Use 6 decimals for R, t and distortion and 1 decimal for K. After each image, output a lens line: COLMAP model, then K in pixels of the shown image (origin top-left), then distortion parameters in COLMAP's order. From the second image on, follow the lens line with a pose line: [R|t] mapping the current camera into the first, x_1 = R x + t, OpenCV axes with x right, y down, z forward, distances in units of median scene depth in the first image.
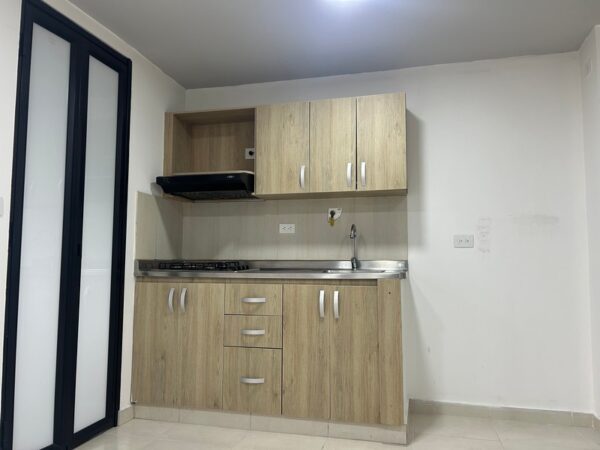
lens RADIAL K [[449.0, 0, 300.0], [0, 449.0, 225.0], [0, 0, 1]] dist [0.067302, -0.085149]
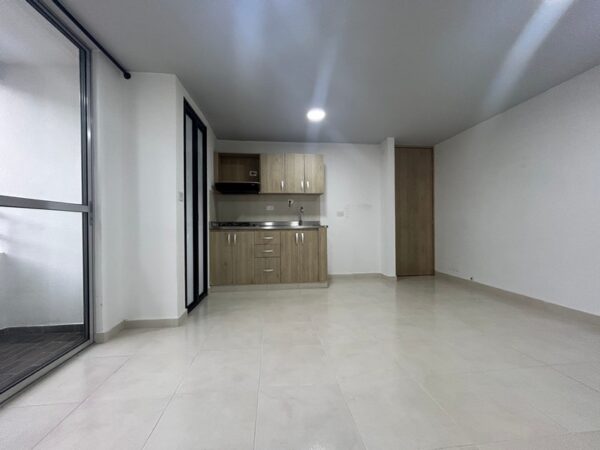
lens RADIAL K [[242.6, 0, 296.2], [0, 242.6, 225.2], [0, 0, 1]] dist [0.000192, -0.000196]
pose [[0.937119, -0.011887, 0.348806, -0.384646], [-0.015749, 0.996961, 0.076290, -0.001200], [-0.348653, -0.076986, 0.934085, -0.234389]]
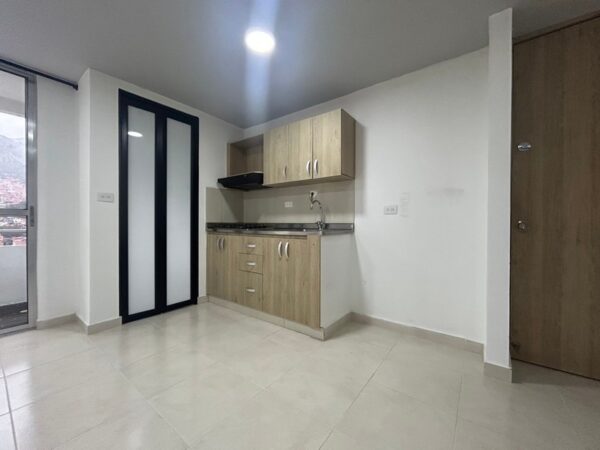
lens RADIAL K [[242.6, 0, 296.2], [0, 242.6, 225.2], [0, 0, 1]] dist [0.000192, -0.000196]
pose [[0.922674, 0.004559, -0.385553, 0.400405], [0.028222, 0.996450, 0.079320, 0.016022], [0.384546, -0.084067, 0.919270, 0.194055]]
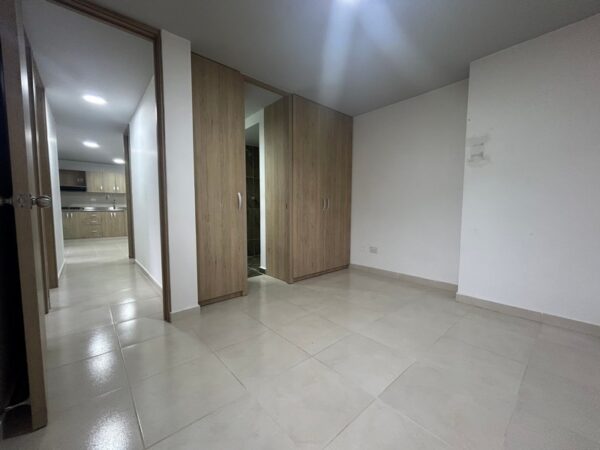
lens RADIAL K [[242.6, 0, 296.2], [0, 242.6, 225.2], [0, 0, 1]] dist [0.000192, -0.000196]
pose [[0.569207, -0.056328, 0.820263, -0.940027], [-0.065961, 0.991306, 0.113846, -0.157871], [-0.819544, -0.118907, 0.560543, -2.108728]]
